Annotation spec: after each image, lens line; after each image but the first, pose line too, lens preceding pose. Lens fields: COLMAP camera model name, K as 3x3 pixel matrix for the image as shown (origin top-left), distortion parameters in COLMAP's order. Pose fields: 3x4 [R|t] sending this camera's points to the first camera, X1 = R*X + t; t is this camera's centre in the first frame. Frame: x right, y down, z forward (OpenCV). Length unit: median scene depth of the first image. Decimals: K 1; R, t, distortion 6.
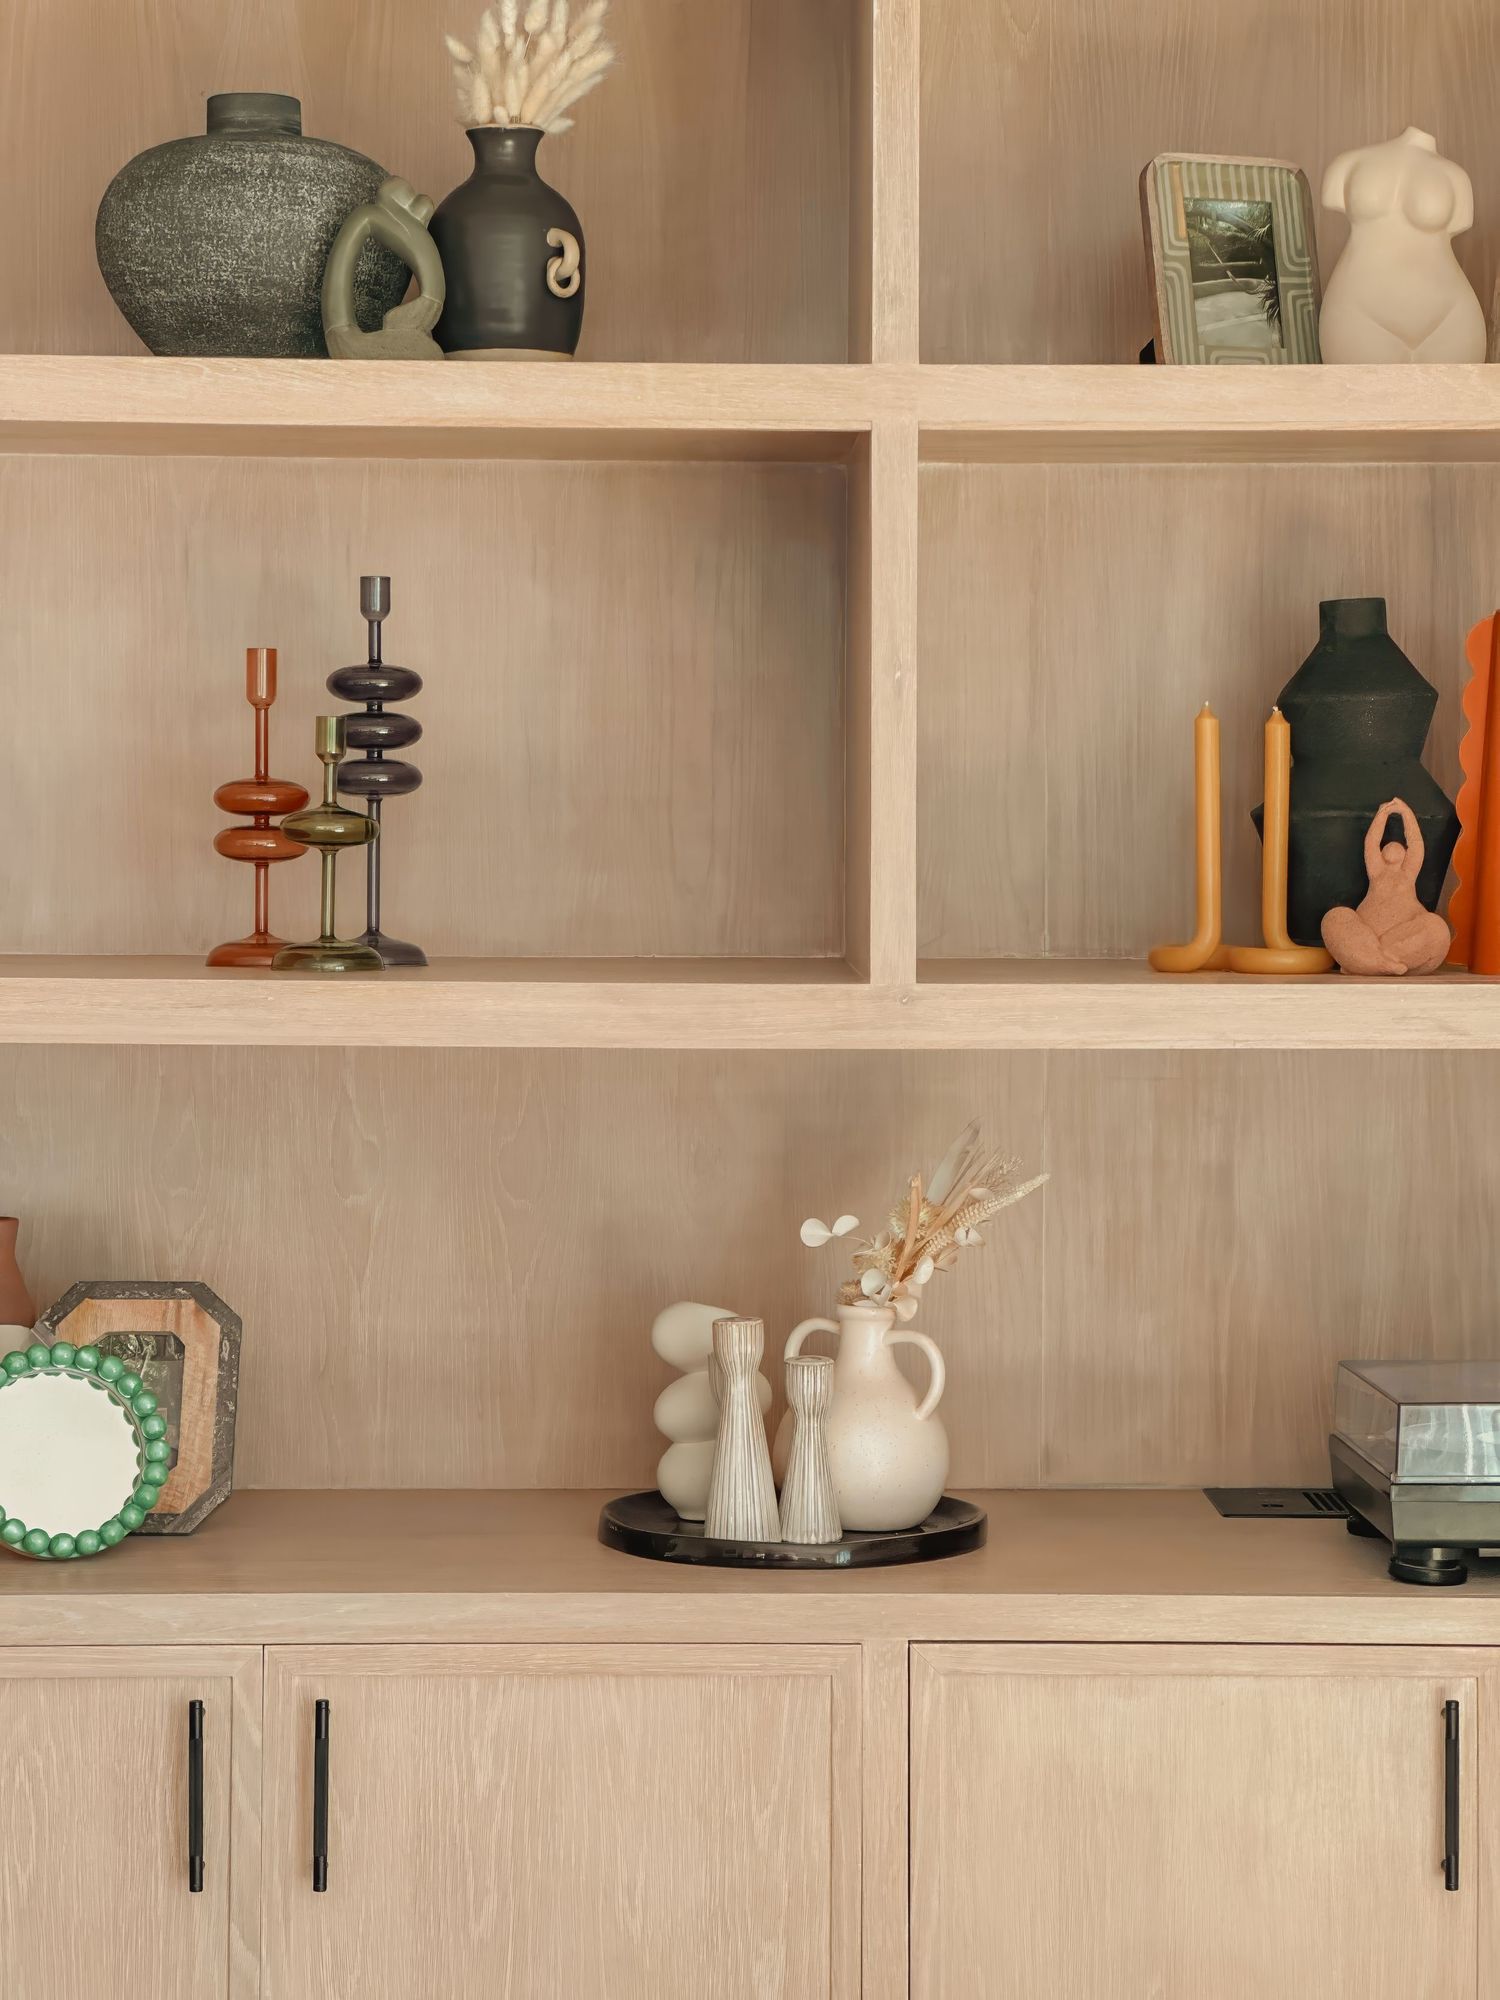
lens RADIAL K [[4531.4, 0, 751.4], [0, 4531.4, 997.7], [0, 0, 1]] dist [0.031939, 0.000000]
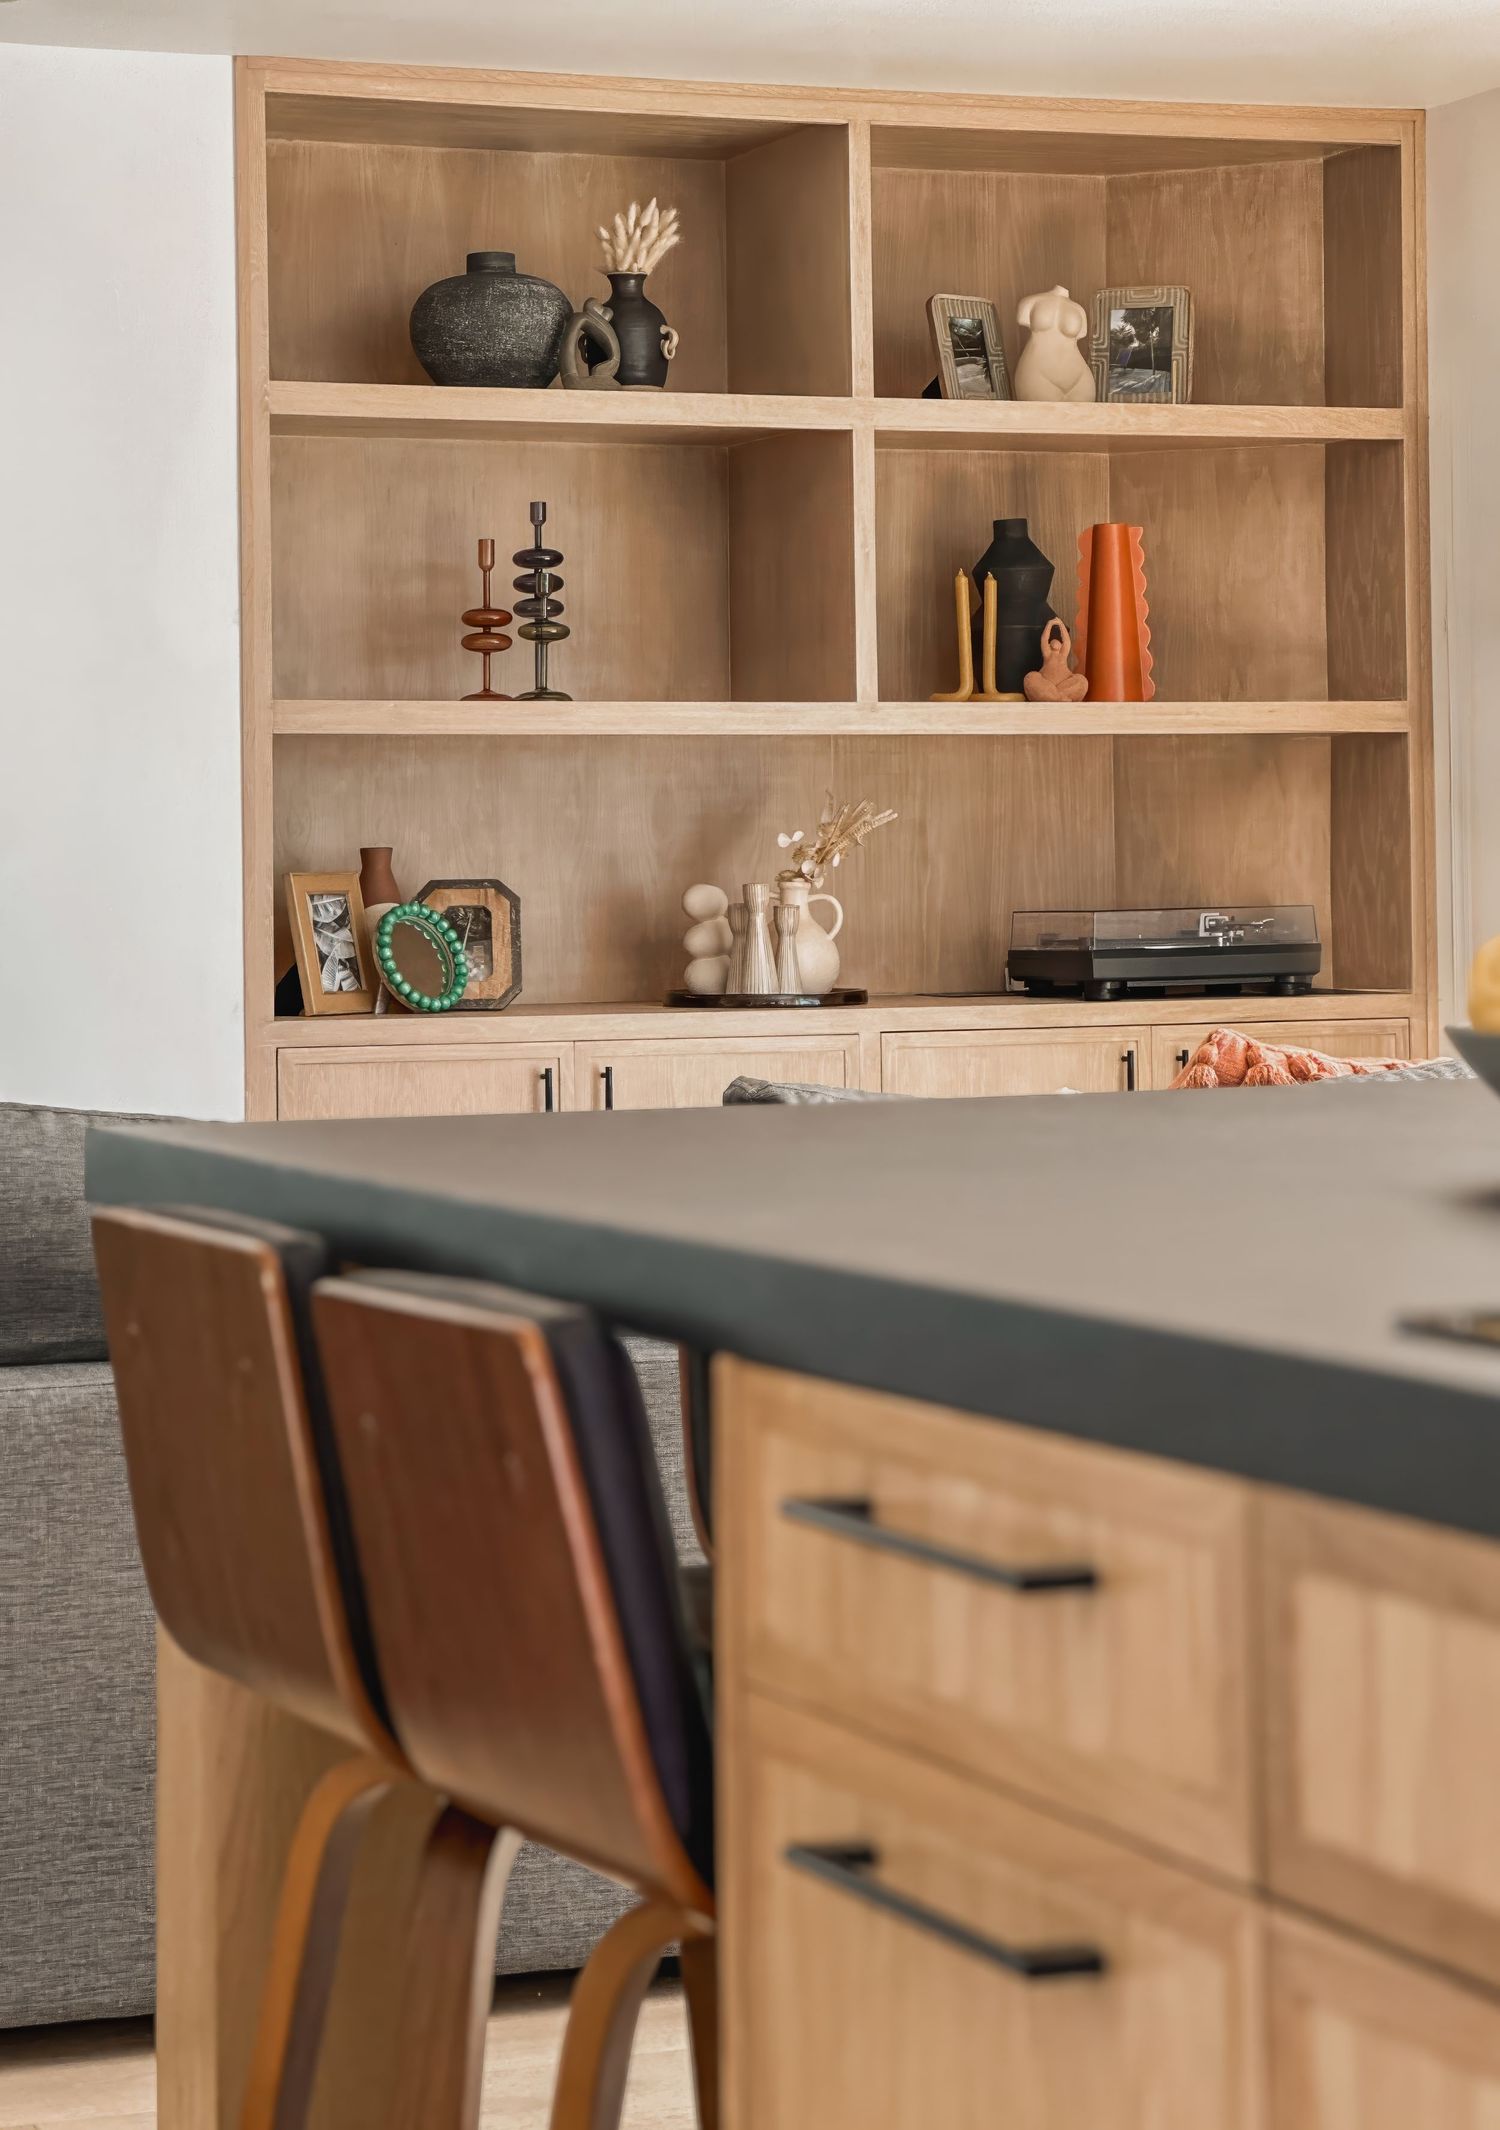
lens RADIAL K [[4748.0, 0, 751.7], [0, 4748.0, 1067.7], [0, 0, 1]] dist [-0.374923, 0.000000]
pose [[0.941545, -0.029934, 0.335556, -0.683823], [0.026747, 0.999543, 0.014117, 0.120373], [-0.335825, -0.004317, 0.941915, -0.905682]]
